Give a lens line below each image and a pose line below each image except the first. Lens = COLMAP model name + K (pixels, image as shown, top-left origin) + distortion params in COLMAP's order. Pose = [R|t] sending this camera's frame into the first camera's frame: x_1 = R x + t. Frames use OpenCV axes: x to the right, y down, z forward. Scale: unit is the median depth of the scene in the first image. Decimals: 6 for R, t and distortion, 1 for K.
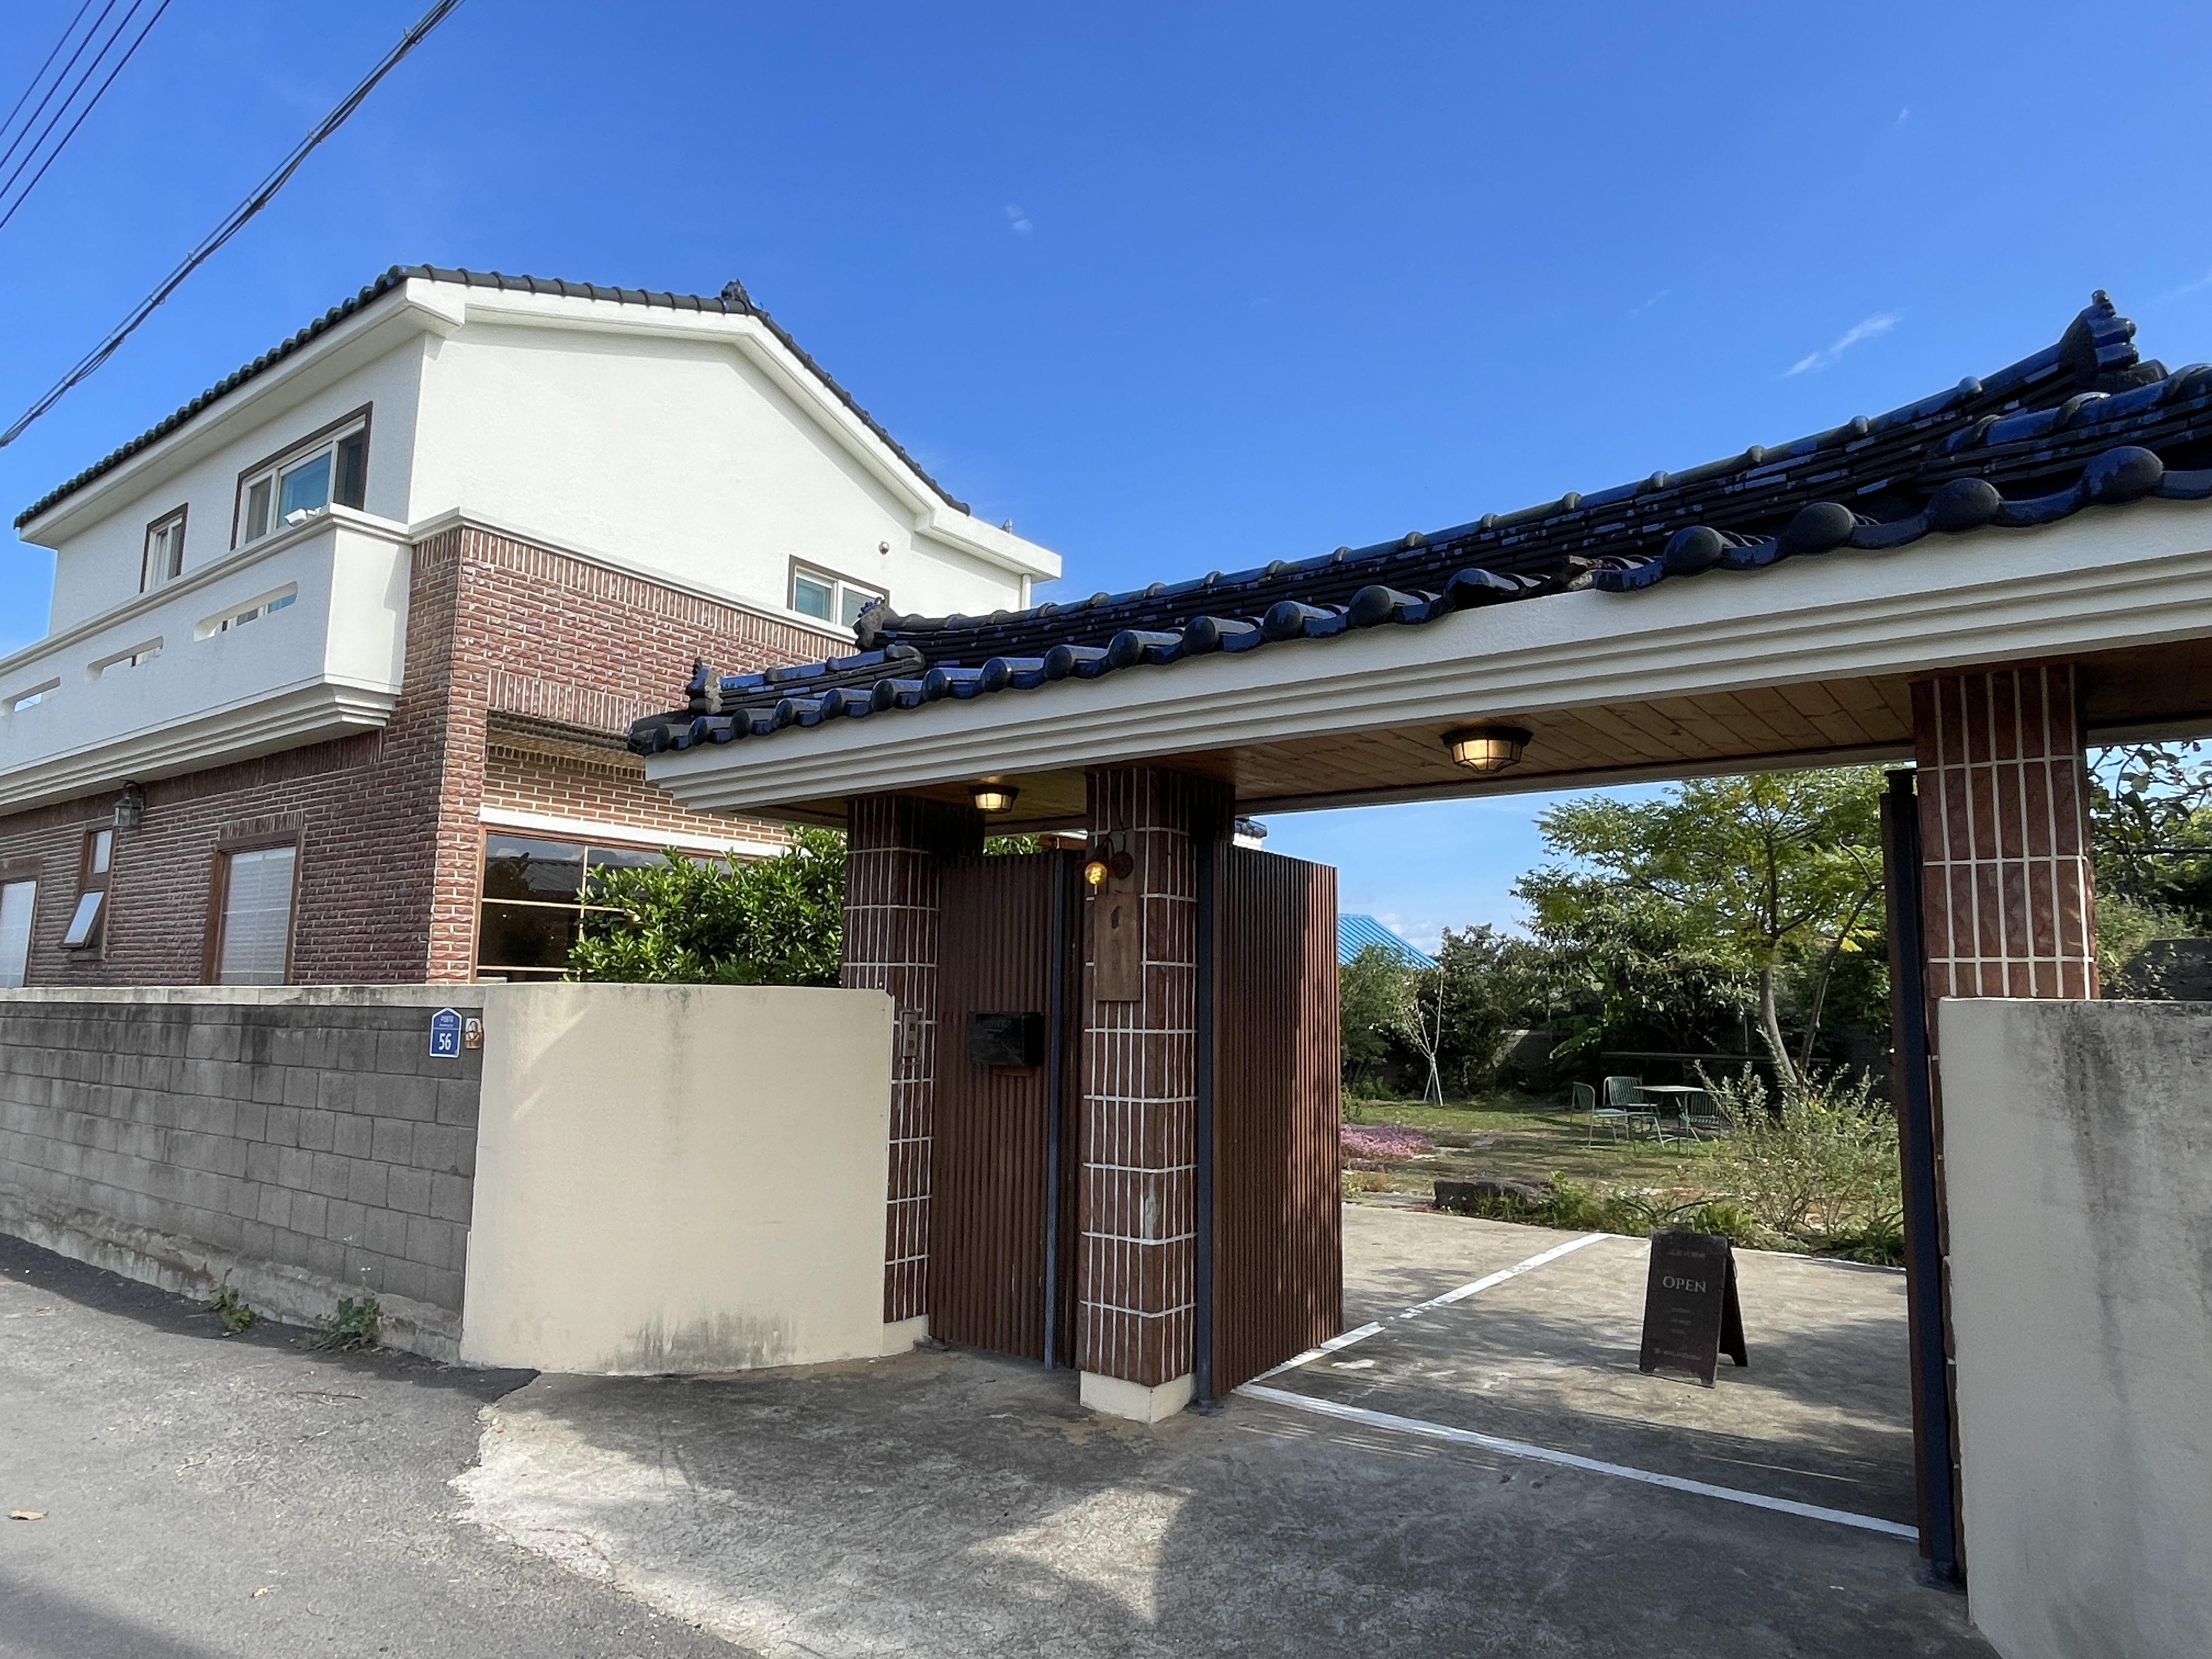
lens RADIAL K [[1323.7, 0, 1106.0], [0, 1323.7, 829.5], [0, 0, 1]] dist [0.005188, -0.012381]
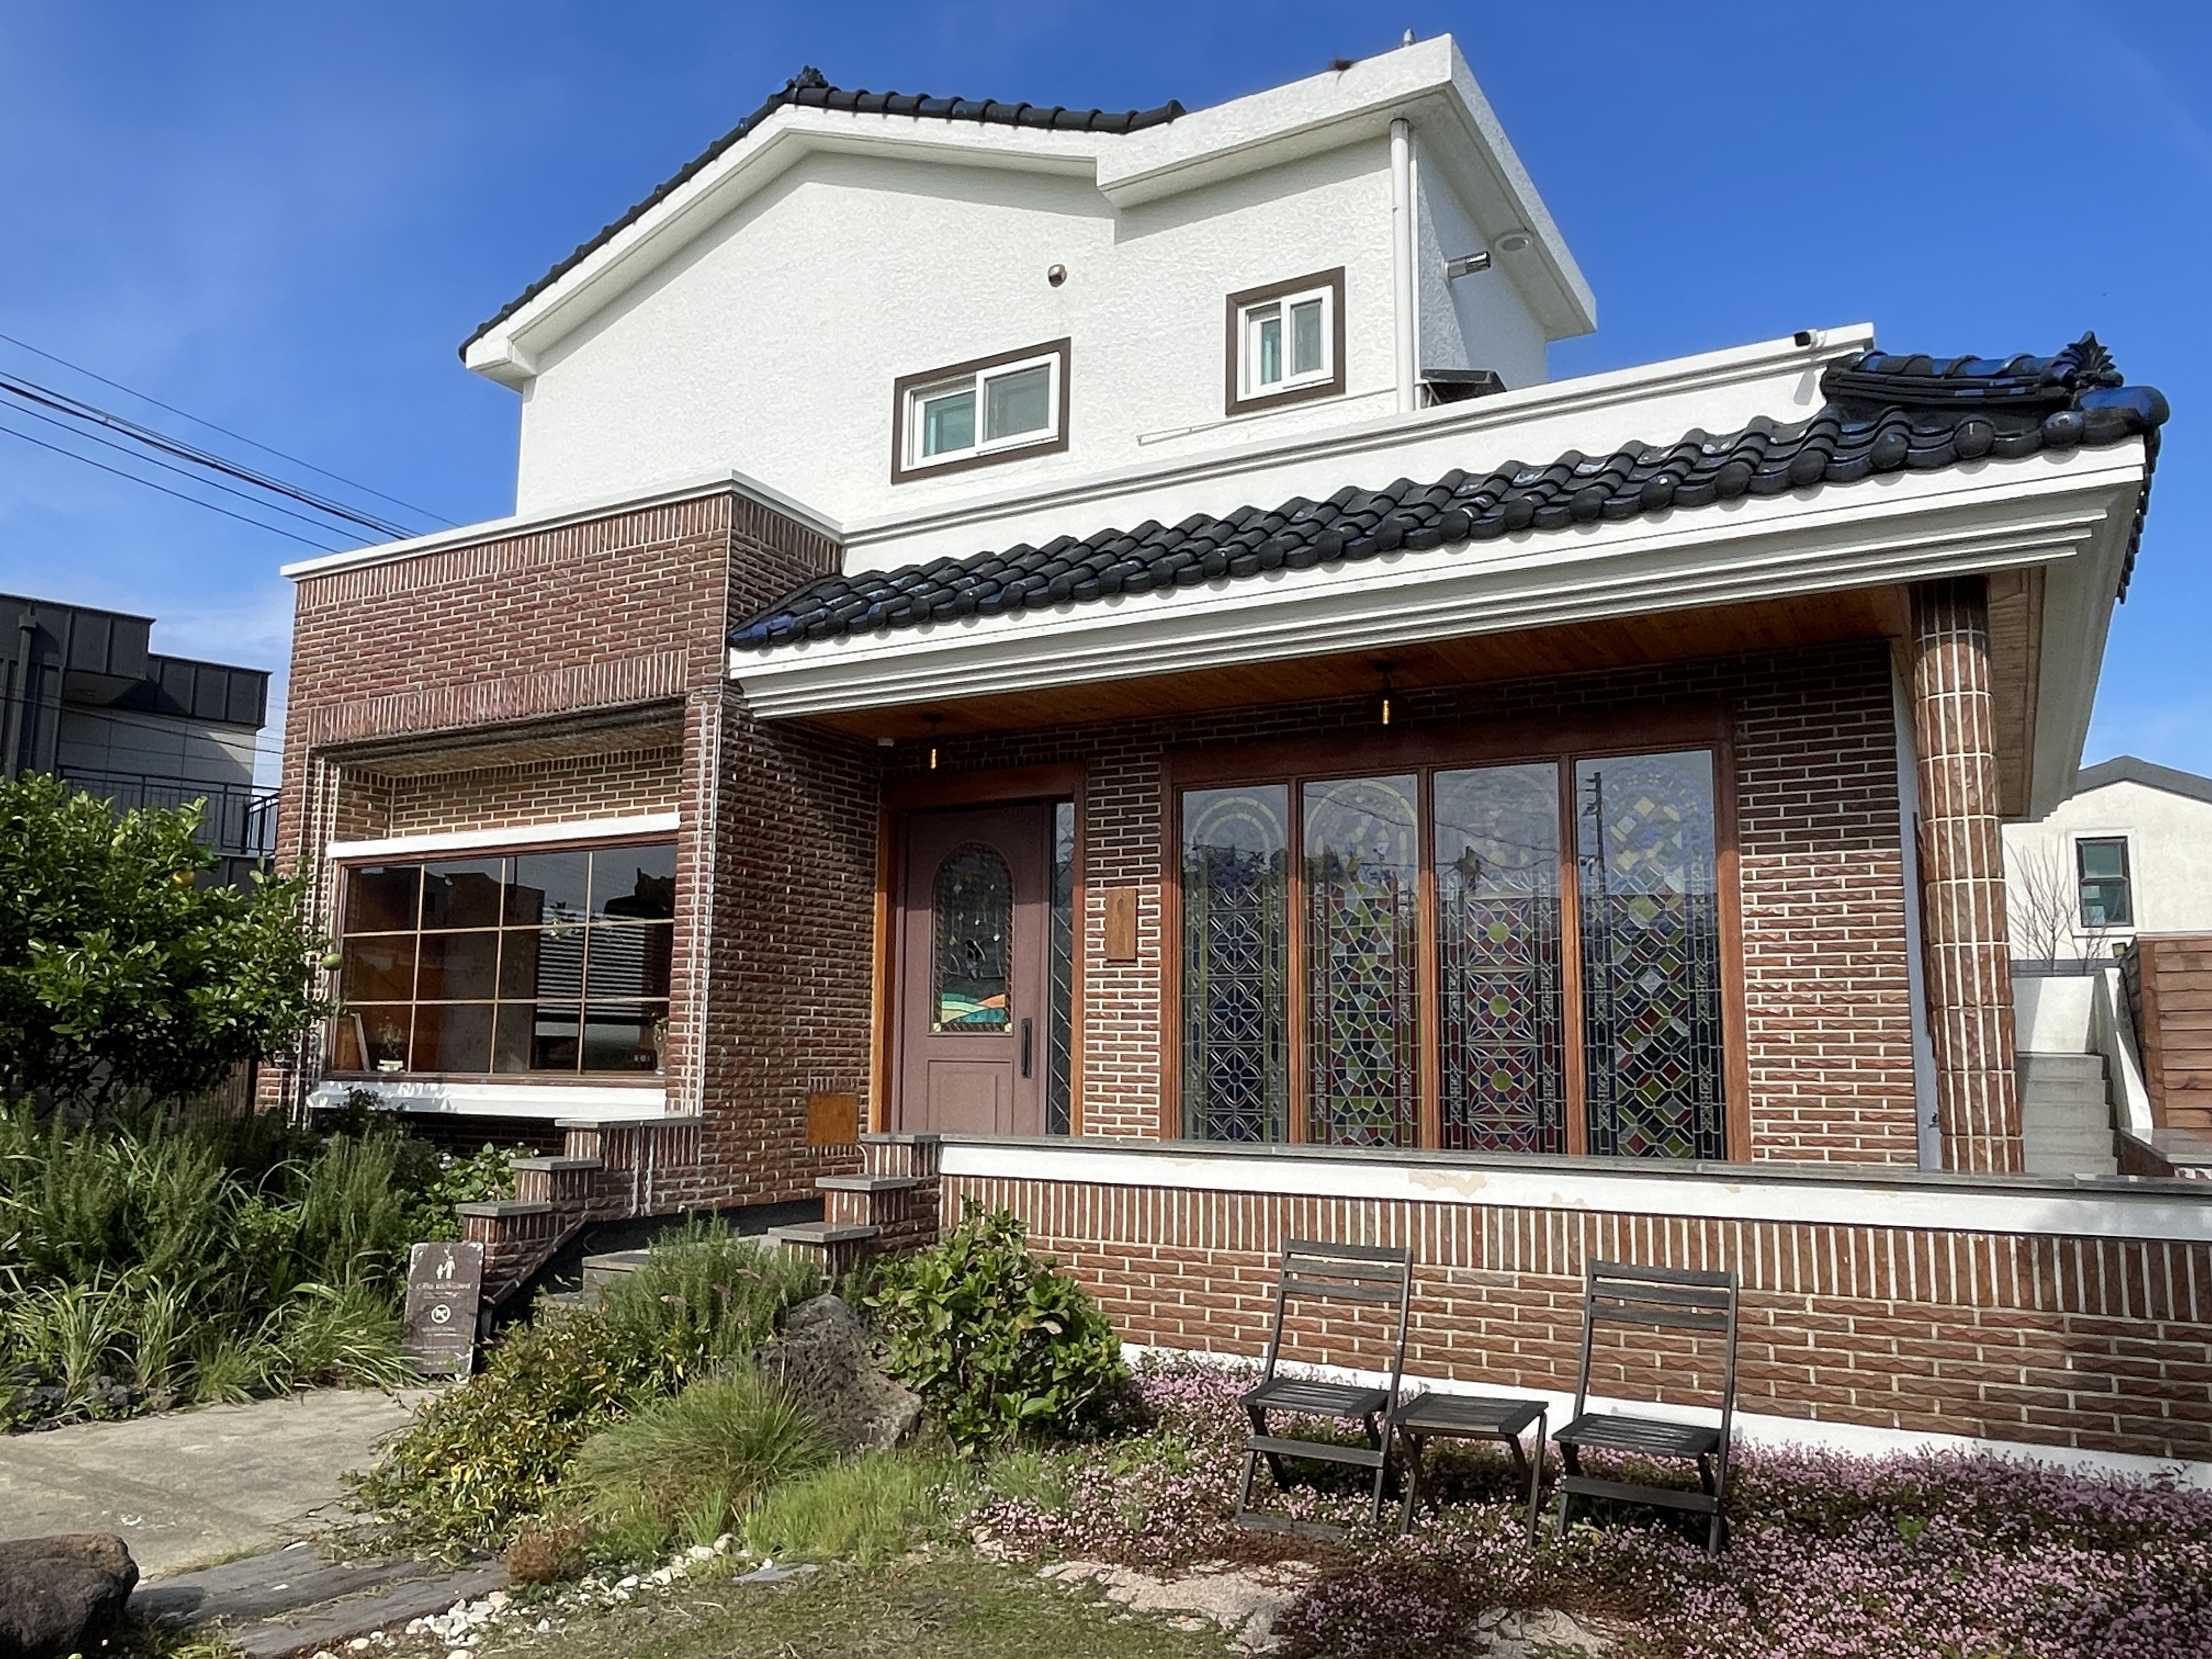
lens RADIAL K [[1787.6, 0, 1106.4], [0, 1787.6, 779.8], [0, 0, 1]] dist [-0.002566, -0.000789]
pose [[0.082878, -0.169986, -0.981955, 1.521243], [0.124318, 0.979412, -0.159053, 0.363763], [0.988775, -0.108892, 0.102304, 2.404466]]
